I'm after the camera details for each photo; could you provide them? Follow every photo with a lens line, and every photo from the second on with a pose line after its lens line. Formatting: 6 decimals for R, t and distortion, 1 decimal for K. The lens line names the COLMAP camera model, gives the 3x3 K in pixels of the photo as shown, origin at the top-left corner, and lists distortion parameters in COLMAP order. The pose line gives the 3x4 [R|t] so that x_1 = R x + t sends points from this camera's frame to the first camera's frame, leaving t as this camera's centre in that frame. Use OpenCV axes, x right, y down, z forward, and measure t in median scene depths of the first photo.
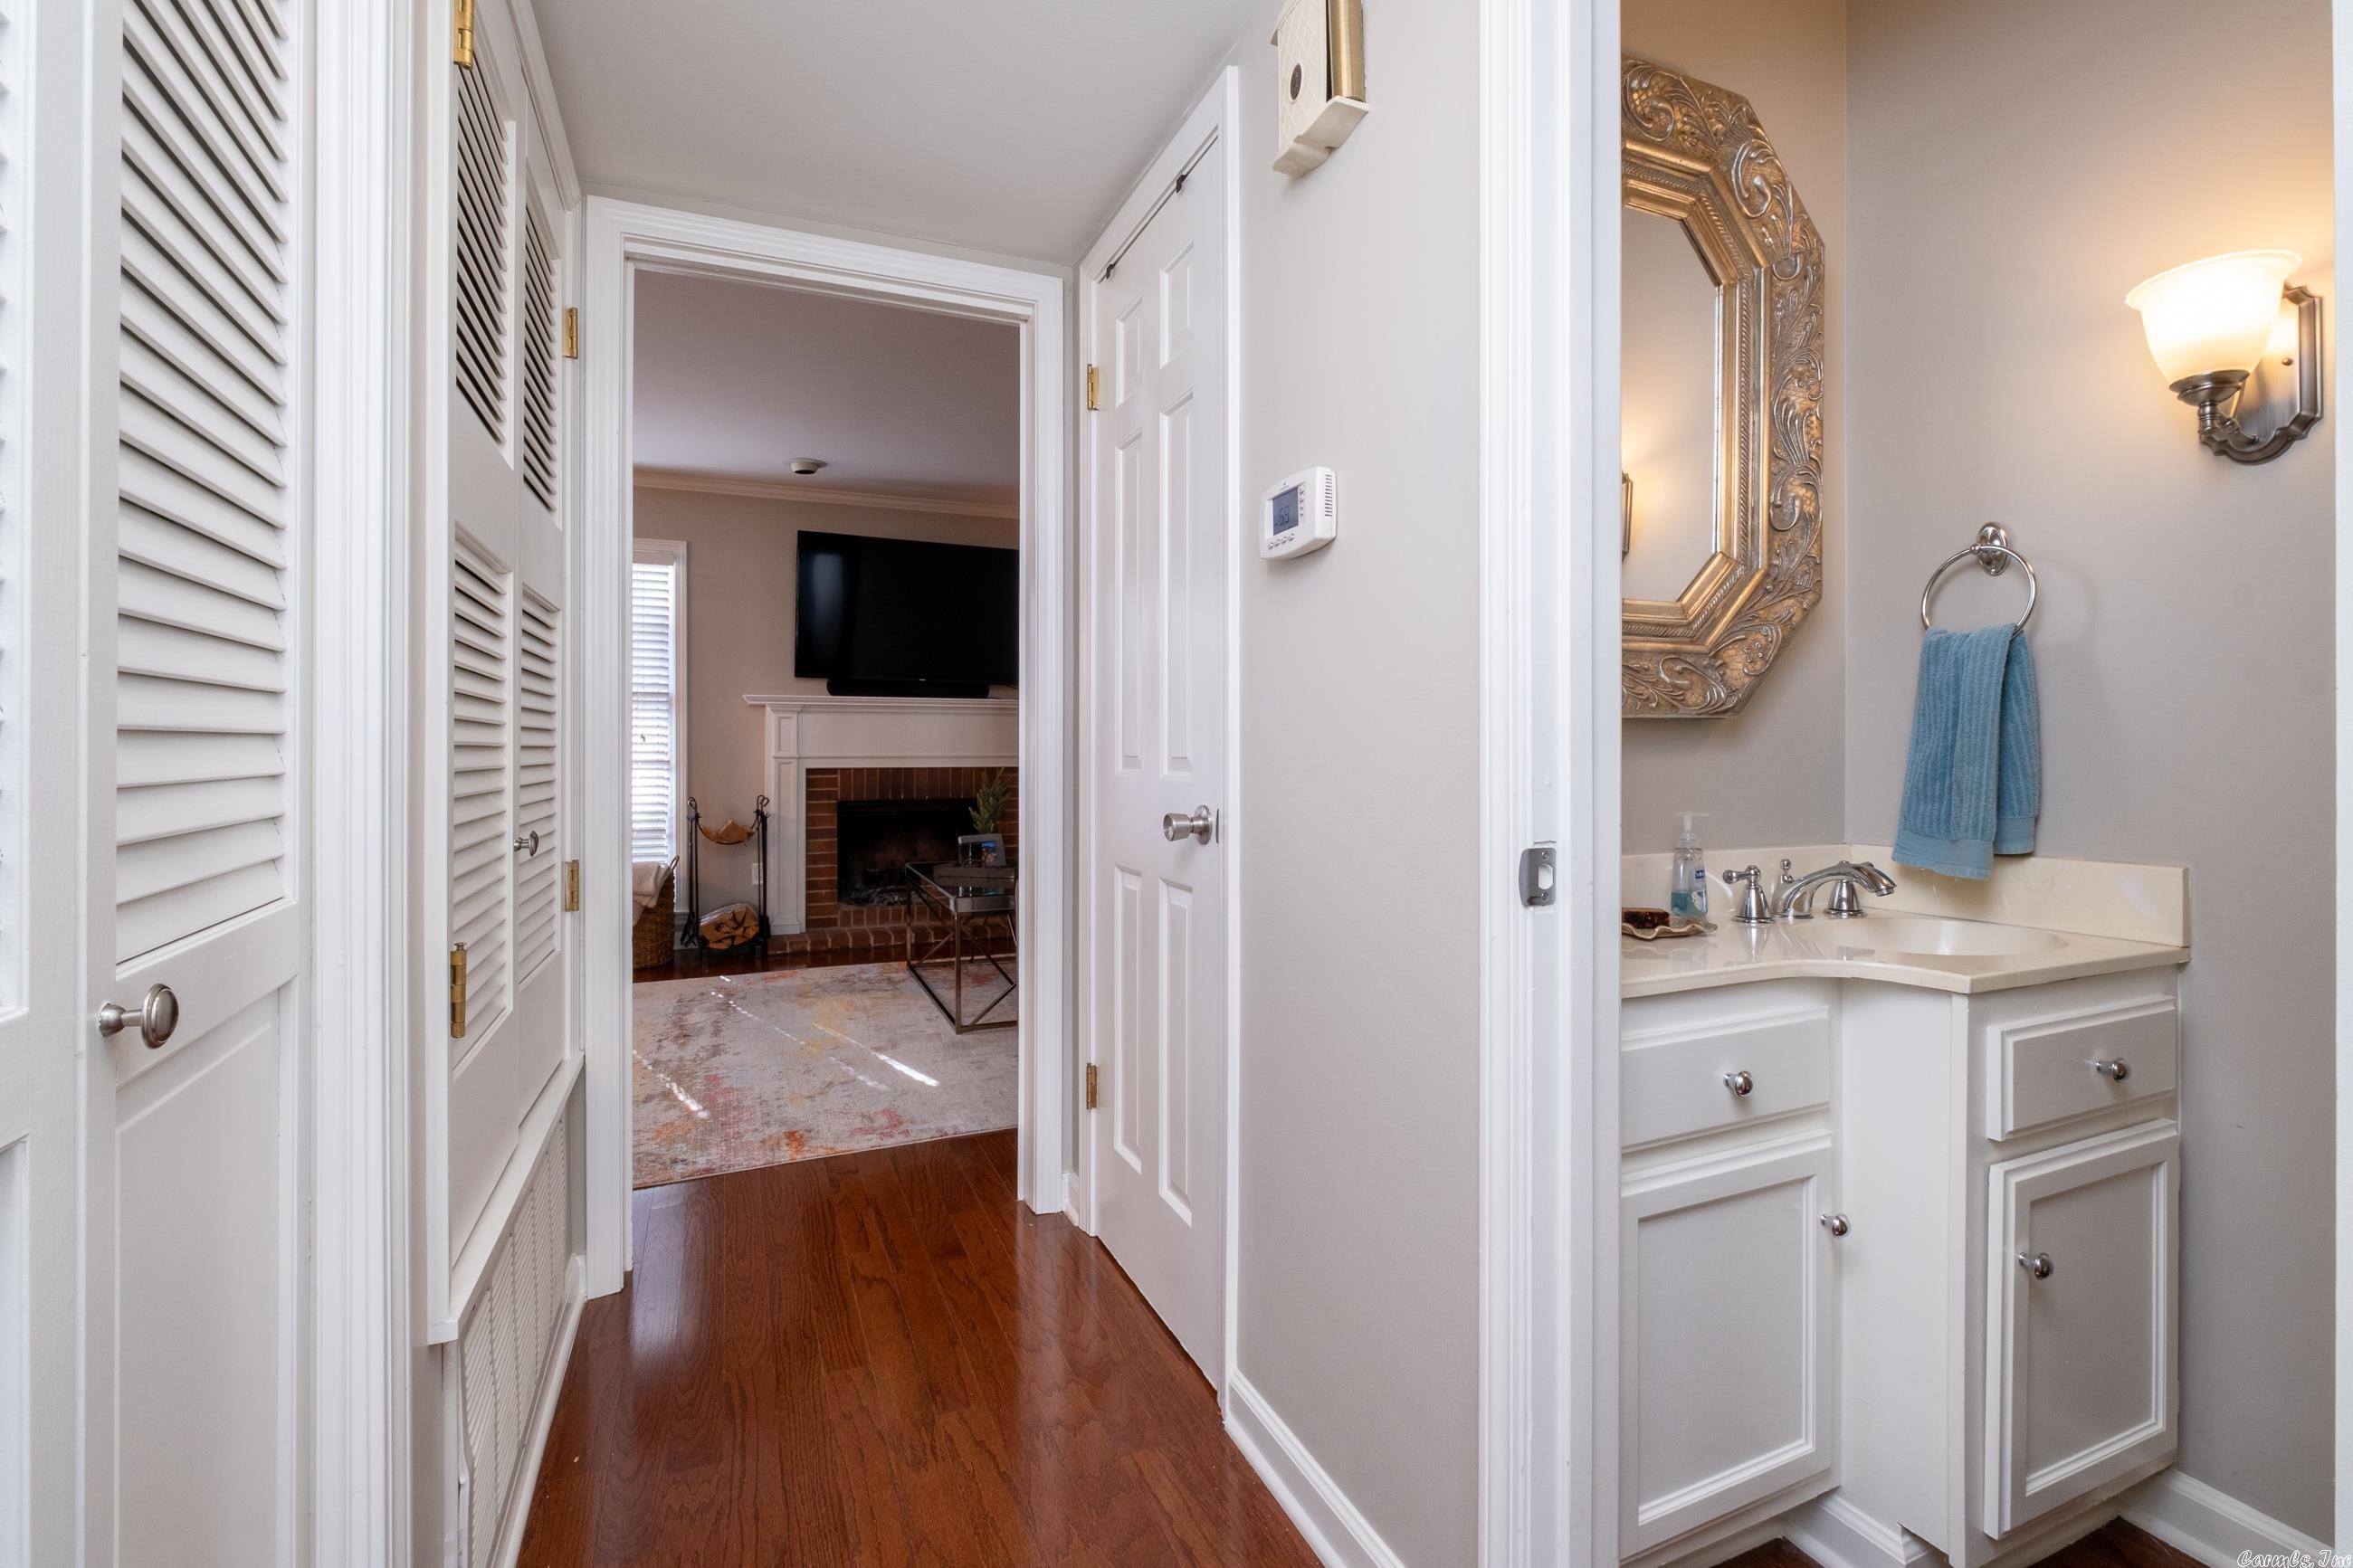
lens RADIAL K [[1025.6, 0, 1212.0], [0, 1025.6, 749.7], [0, 0, 1]] dist [-0.002392, -0.002414]
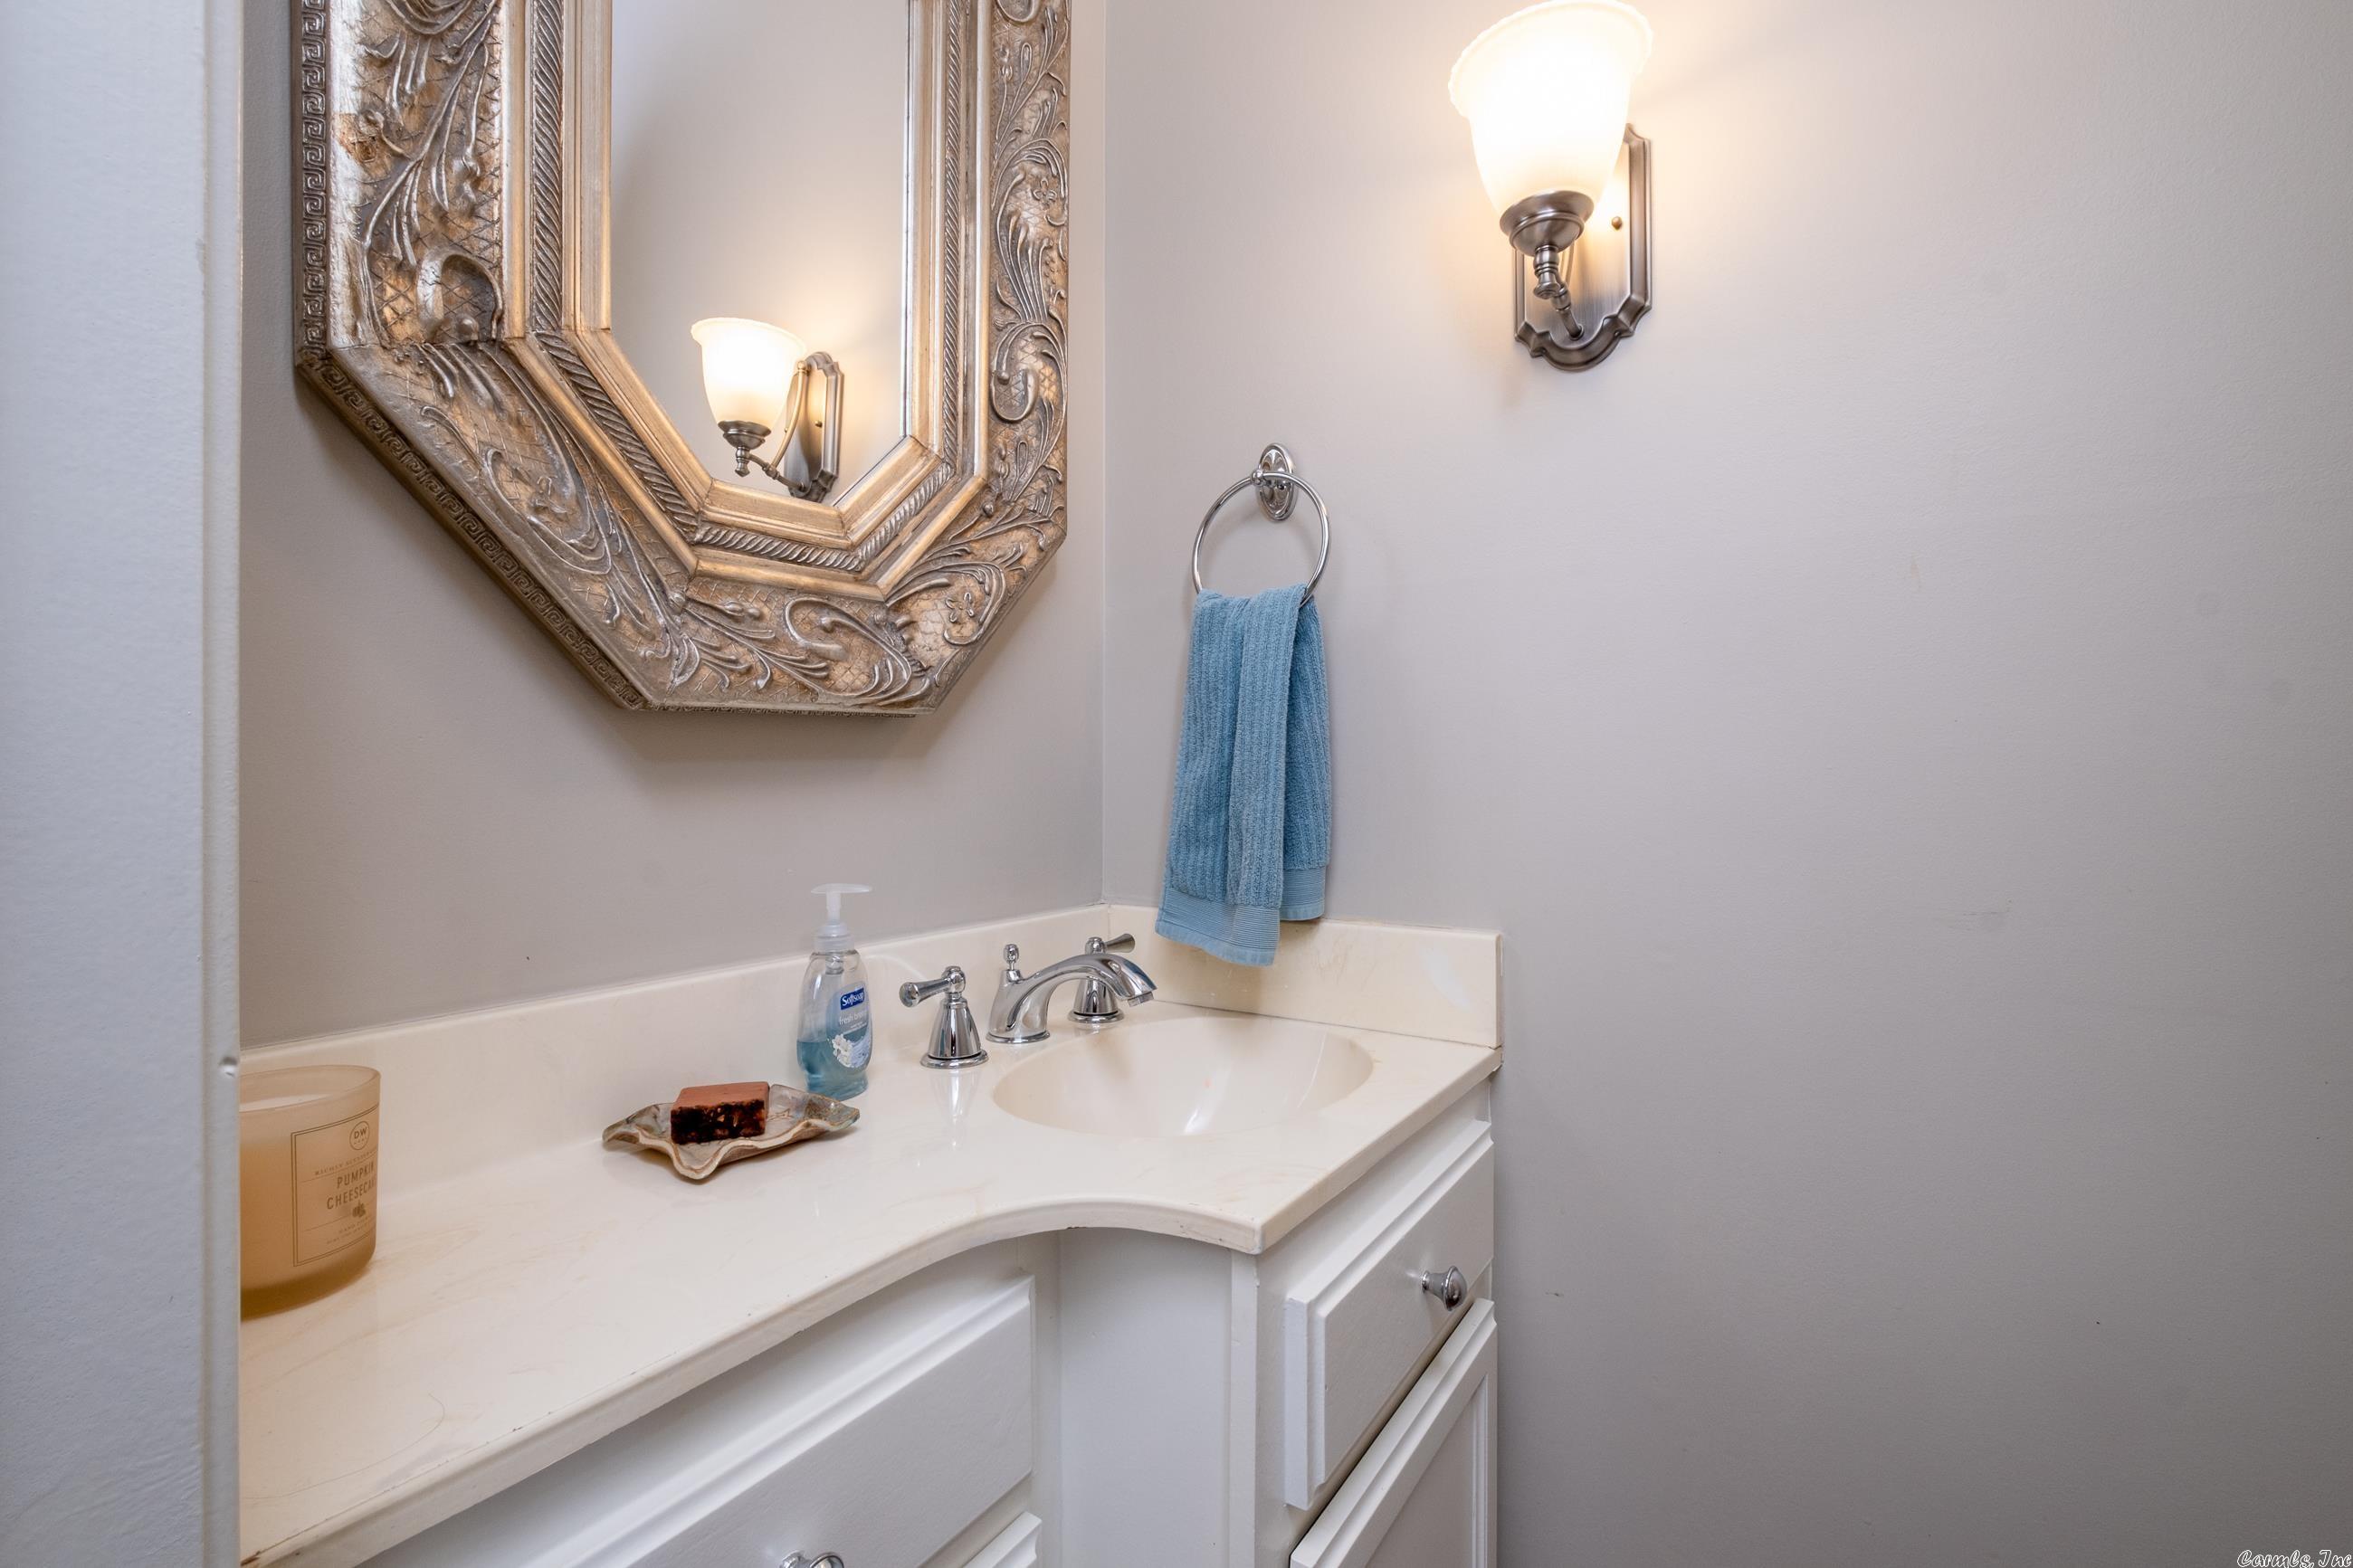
lens RADIAL K [[1025.6, 0, 1171.5], [0, 1025.6, 774.1], [0, 0, 1]] dist [-0.002392, -0.002414]
pose [[0.840428, -0.004517, 0.541905, 0.315566], [0.000803, 0.999975, 0.007089, -0.001490], [-0.541923, -0.005522, 0.840410, 0.439951]]
